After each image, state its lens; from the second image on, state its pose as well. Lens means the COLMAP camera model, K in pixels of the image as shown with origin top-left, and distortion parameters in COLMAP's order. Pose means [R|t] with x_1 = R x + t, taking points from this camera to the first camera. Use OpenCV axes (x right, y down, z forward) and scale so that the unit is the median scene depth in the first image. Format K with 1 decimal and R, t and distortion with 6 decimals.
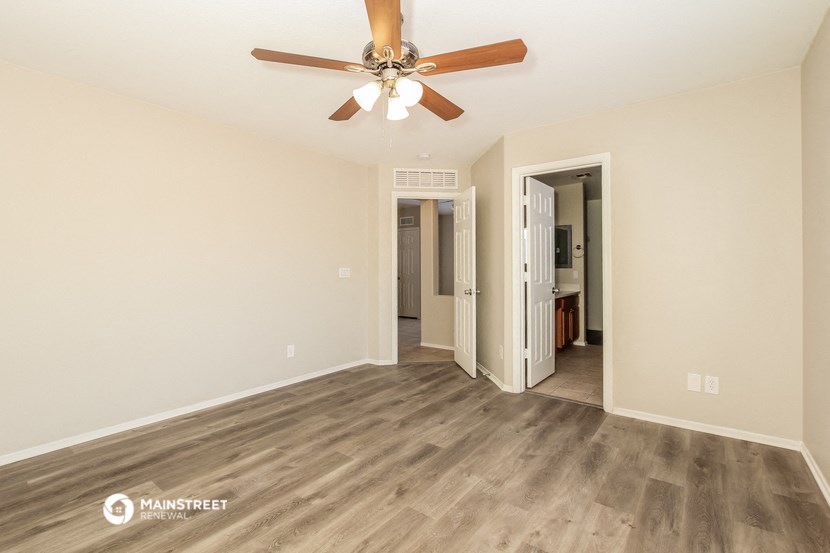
lens RADIAL K [[381.7, 0, 414.3], [0, 381.7, 272.6], [0, 0, 1]] dist [-0.001276, -0.000339]
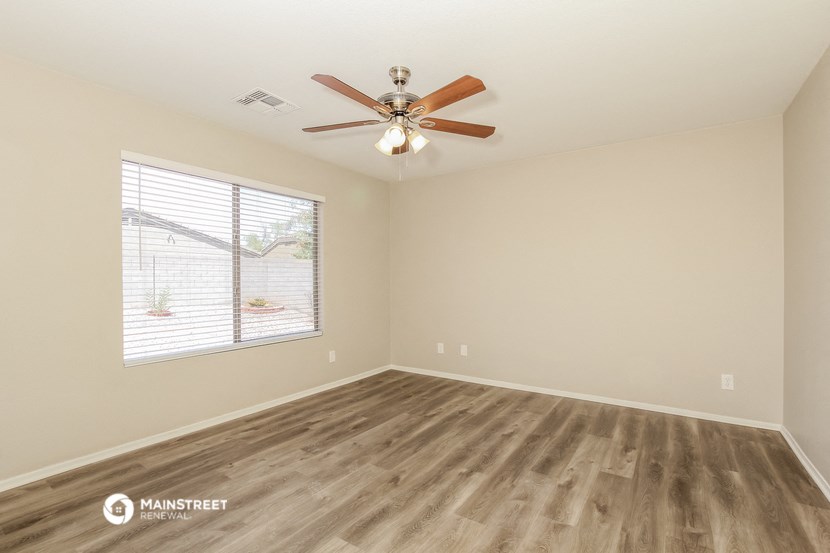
lens RADIAL K [[381.7, 0, 416.1], [0, 381.7, 278.7], [0, 0, 1]] dist [-0.001276, -0.000339]
pose [[-0.998765, 0.008702, -0.048910, -0.045071], [0.008238, 0.999919, 0.009677, -0.025175], [0.048990, 0.009262, -0.998756, 2.021074]]
